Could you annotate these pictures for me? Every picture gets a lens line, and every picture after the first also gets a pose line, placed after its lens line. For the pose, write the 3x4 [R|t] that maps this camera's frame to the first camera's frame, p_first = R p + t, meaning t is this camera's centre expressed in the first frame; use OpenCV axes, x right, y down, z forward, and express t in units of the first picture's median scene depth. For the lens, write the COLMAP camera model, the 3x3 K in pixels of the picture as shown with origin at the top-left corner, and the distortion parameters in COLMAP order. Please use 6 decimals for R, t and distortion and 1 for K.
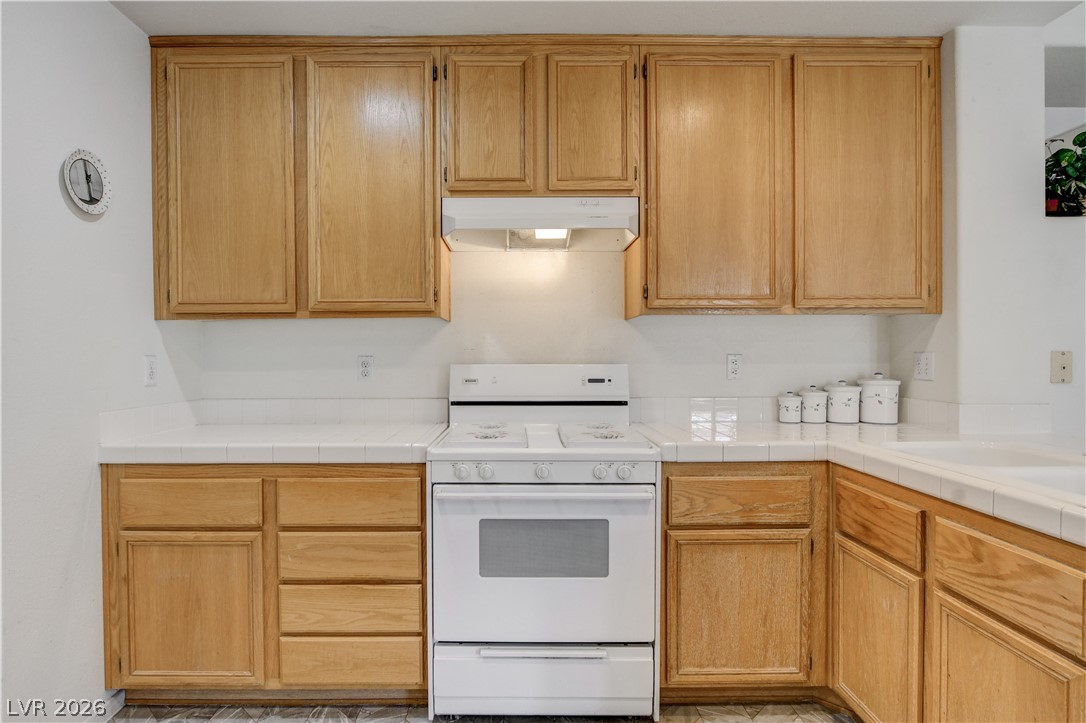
lens RADIAL K [[609.7, 0, 543.4], [0, 609.7, 370.2], [0, 0, 1]] dist [-0.006023, -0.000437]
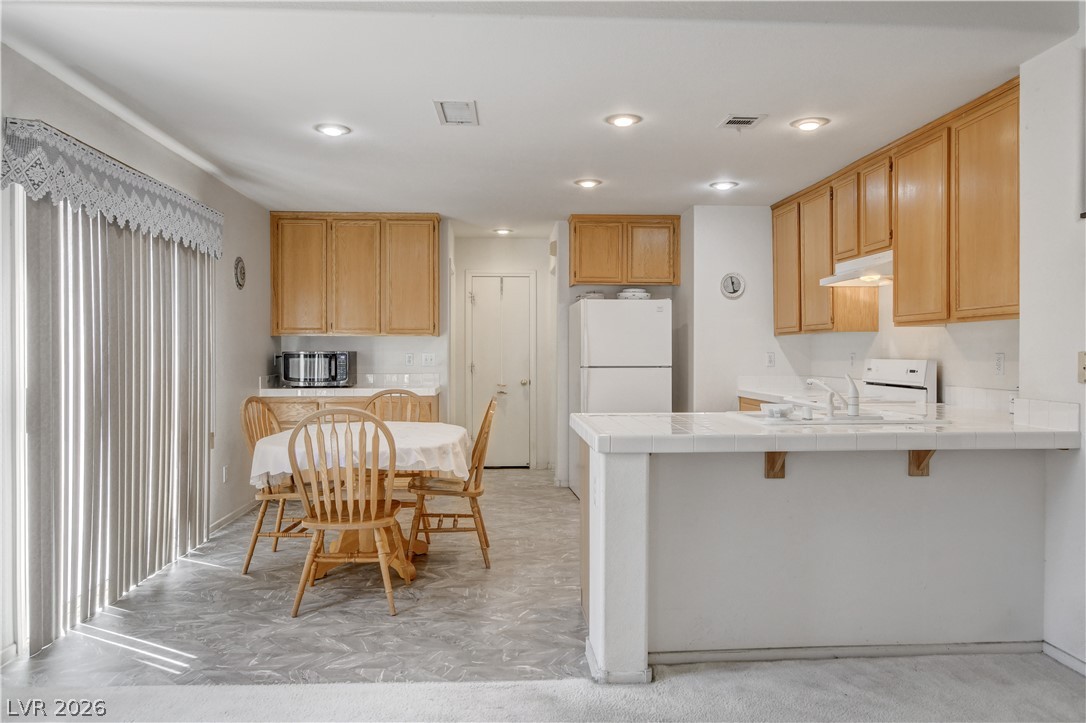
lens RADIAL K [[666.5, 0, 543.0], [0, 666.5, 361.5], [0, 0, 1]] dist [0.000802, 0.000335]
pose [[0.058121, 0.017451, -0.998157, 1.761028], [-0.015168, 0.999747, 0.016596, -0.020759], [0.998194, 0.014176, 0.058371, 0.045528]]
